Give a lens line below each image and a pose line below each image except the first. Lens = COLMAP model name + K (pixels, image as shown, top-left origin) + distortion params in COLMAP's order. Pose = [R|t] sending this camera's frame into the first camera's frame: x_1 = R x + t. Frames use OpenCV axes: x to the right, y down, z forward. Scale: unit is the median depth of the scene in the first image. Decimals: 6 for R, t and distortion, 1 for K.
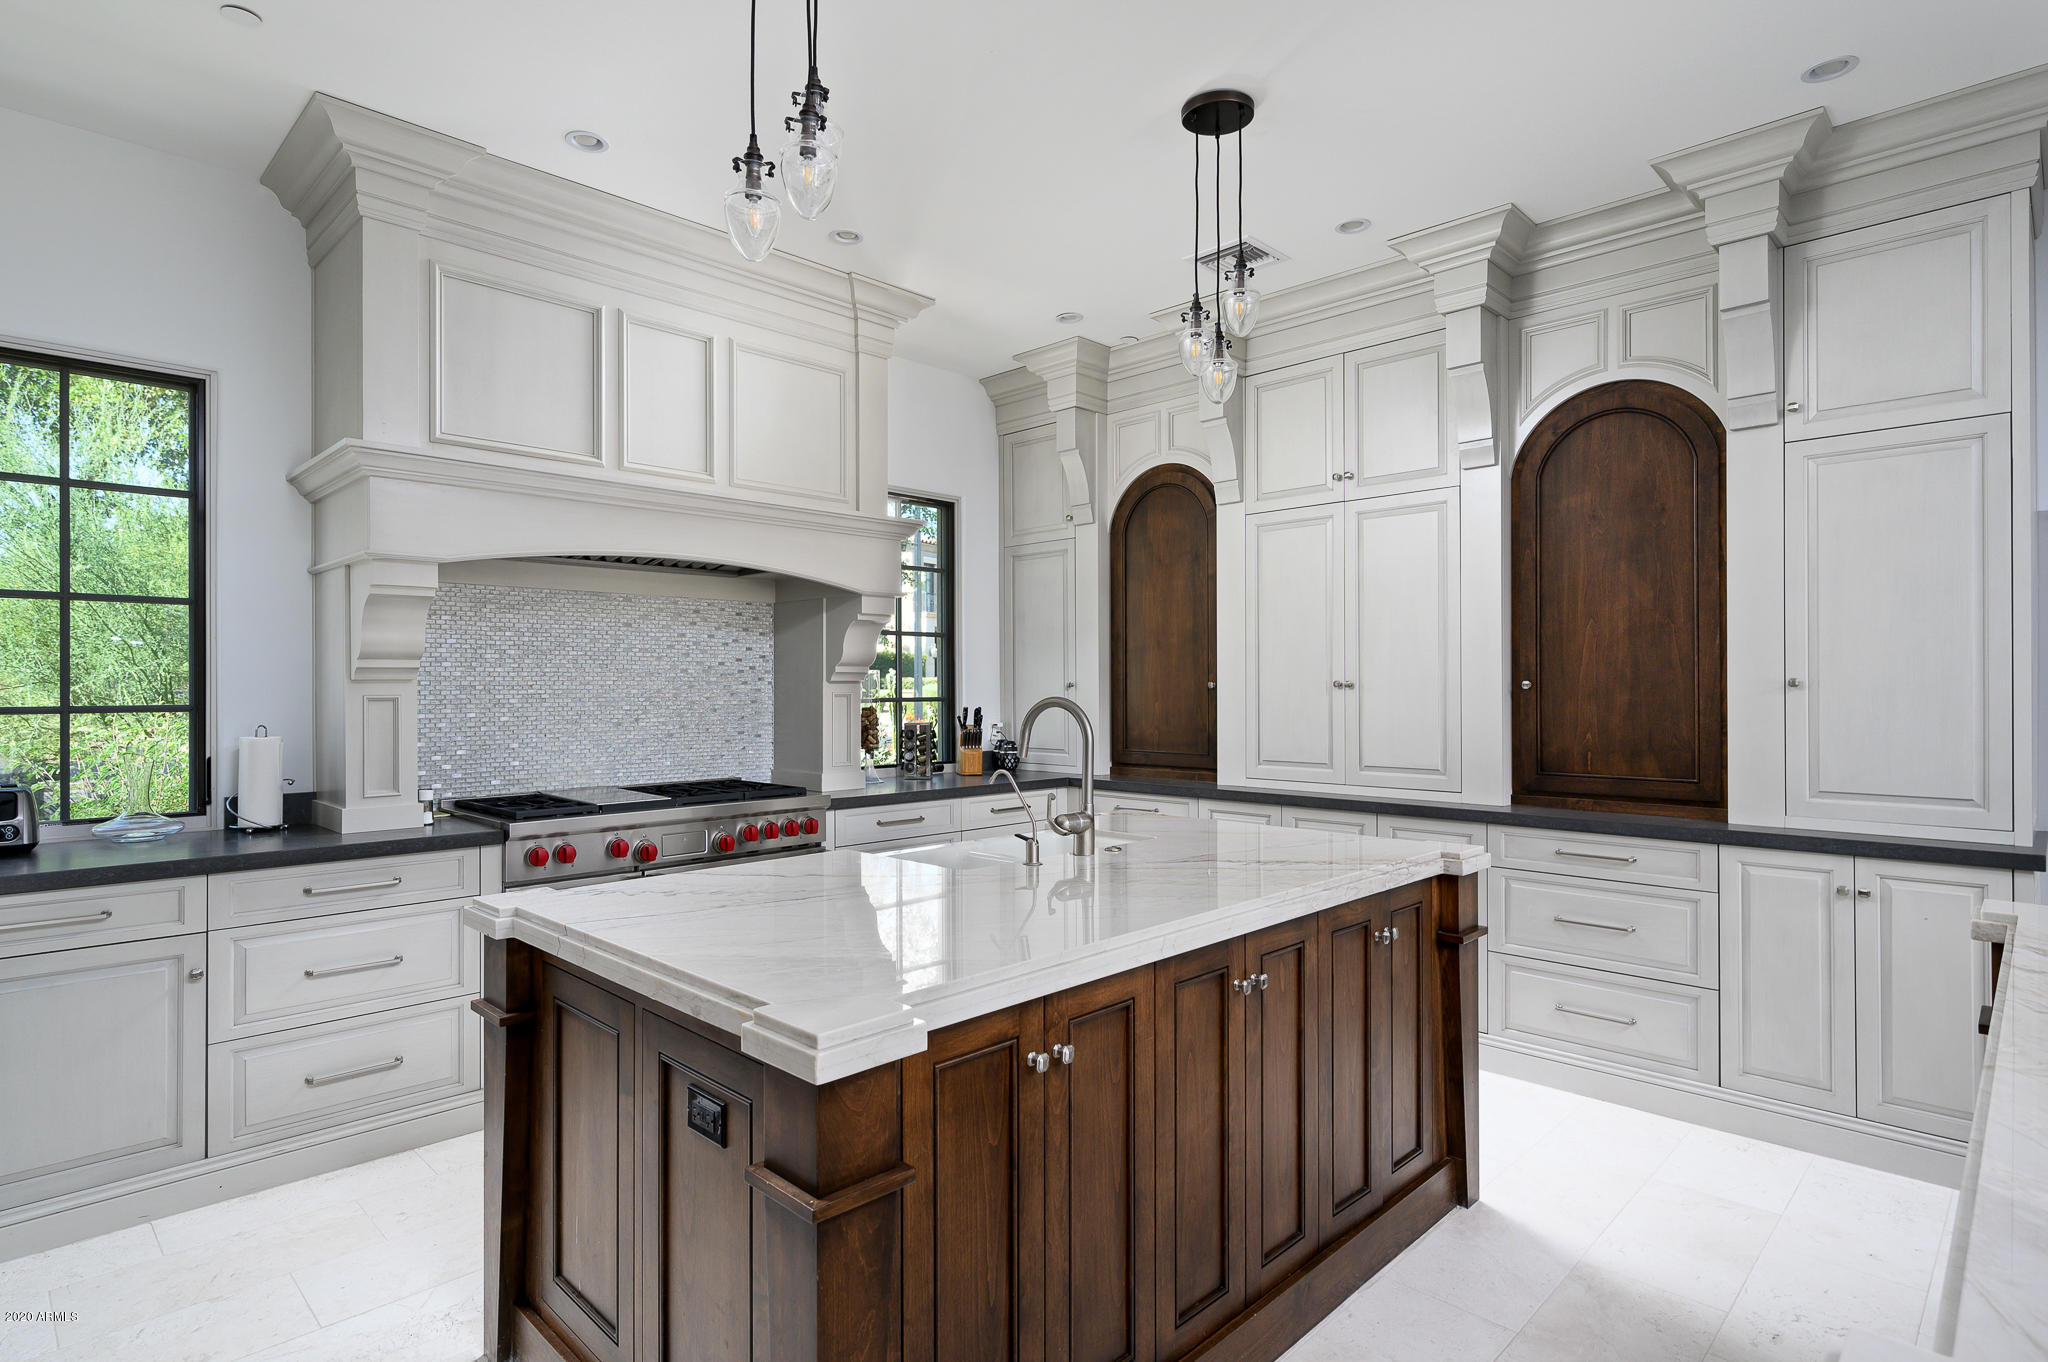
lens RADIAL K [[1068.8, 0, 1031.7], [0, 1068.8, 677.3], [0, 0, 1]] dist [-0.004774, -0.001039]
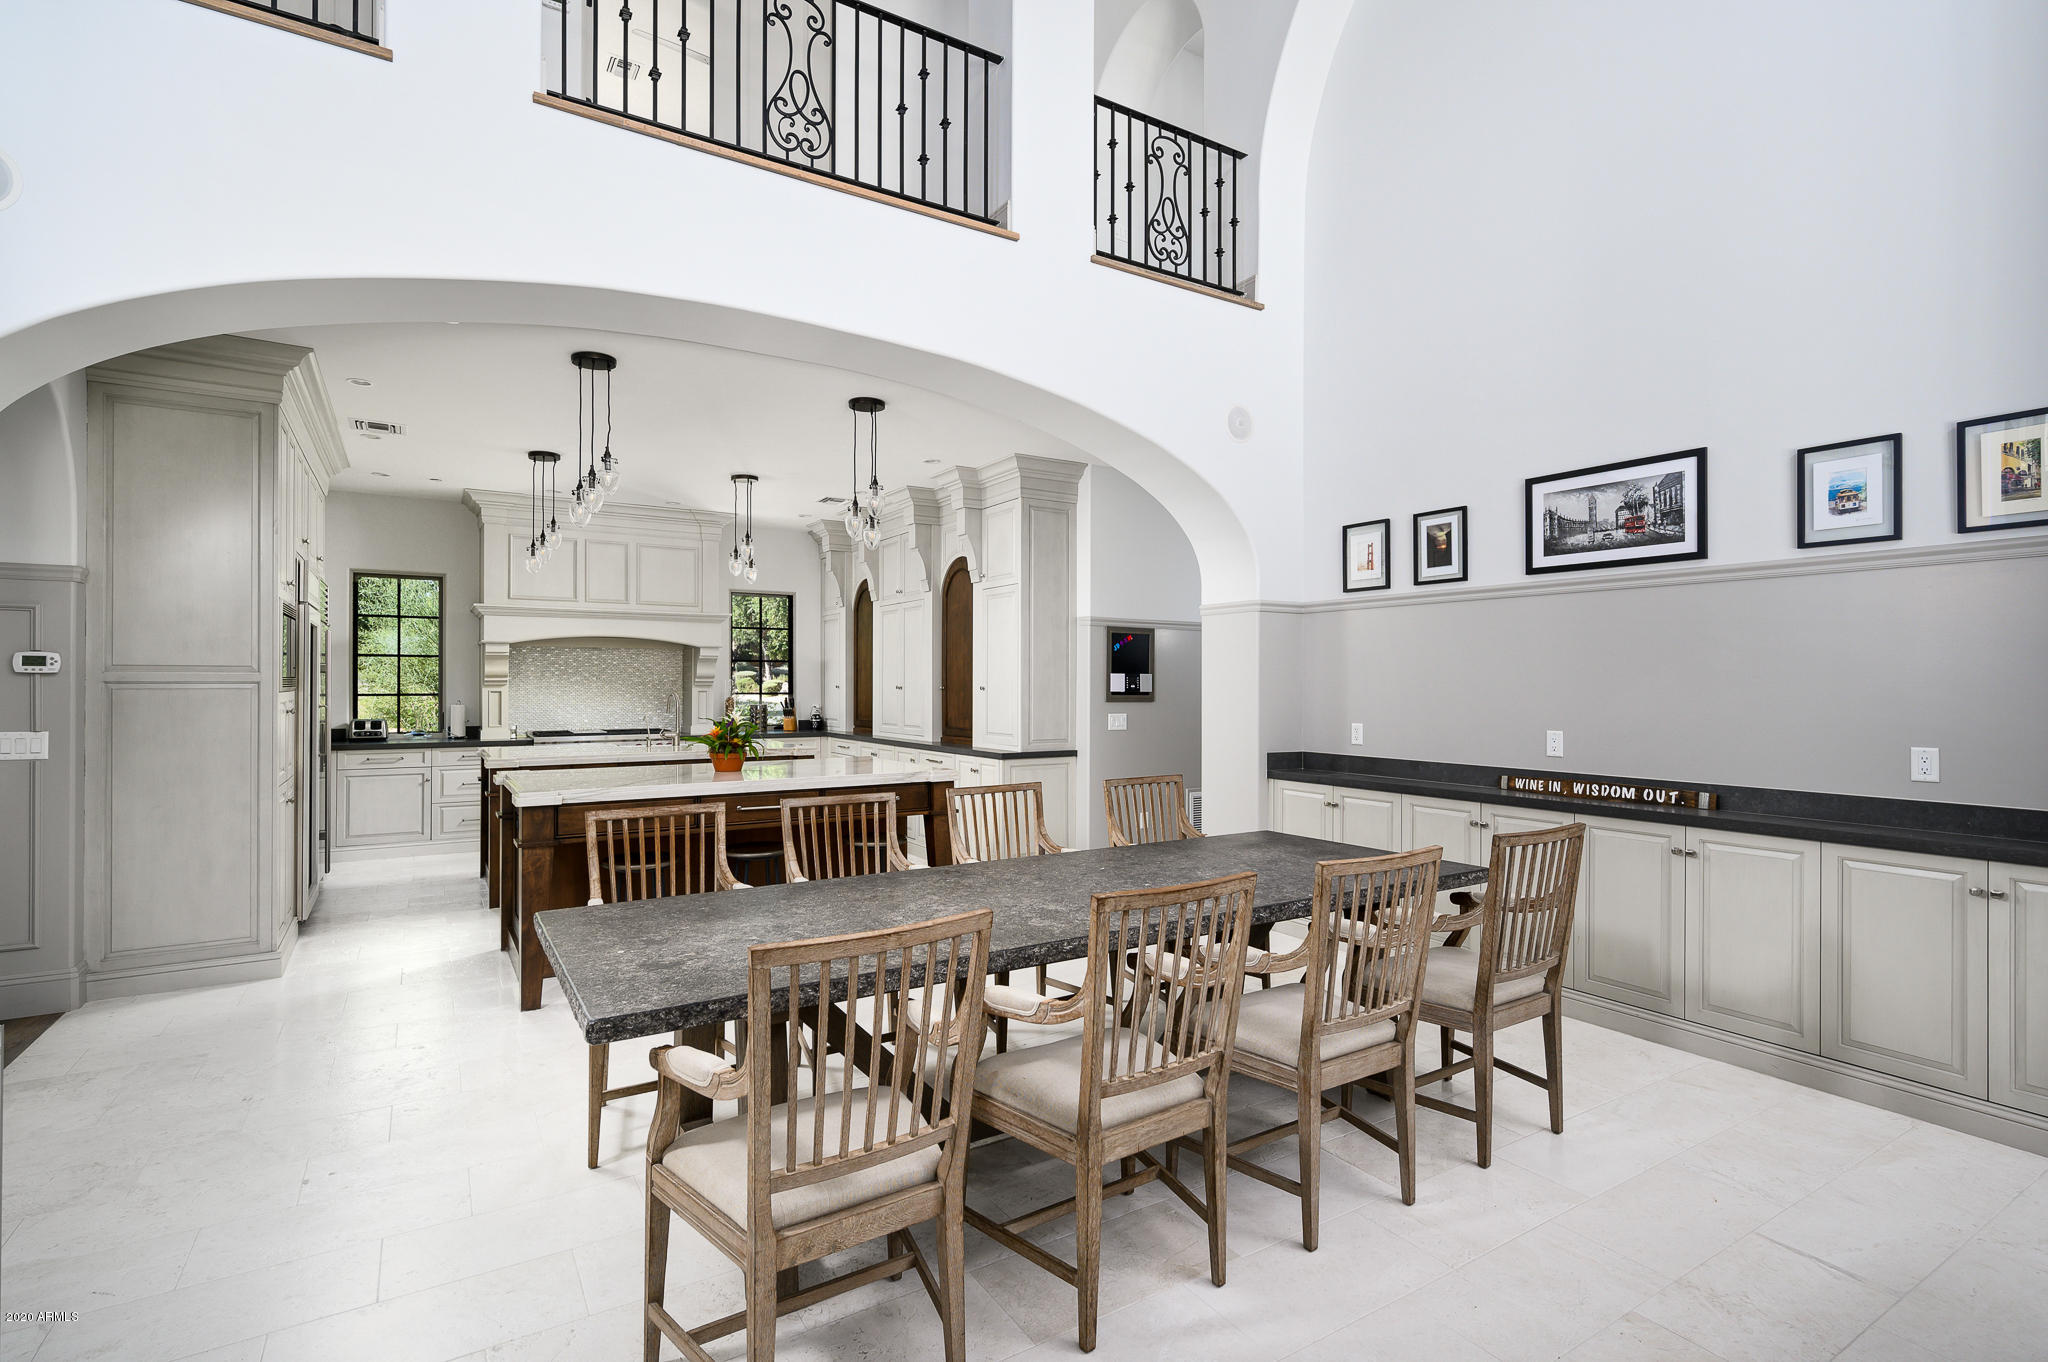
lens RADIAL K [[969.3, 0, 1024.0], [0, 969.3, 681.0], [0, 0, 1]] dist [0.000296, 0.000004]
pose [[0.973222, 0.001405, -0.229862, 1.324790], [-0.000205, 0.999986, 0.005245, -0.021566], [0.229866, -0.005058, 0.973209, -1.151841]]
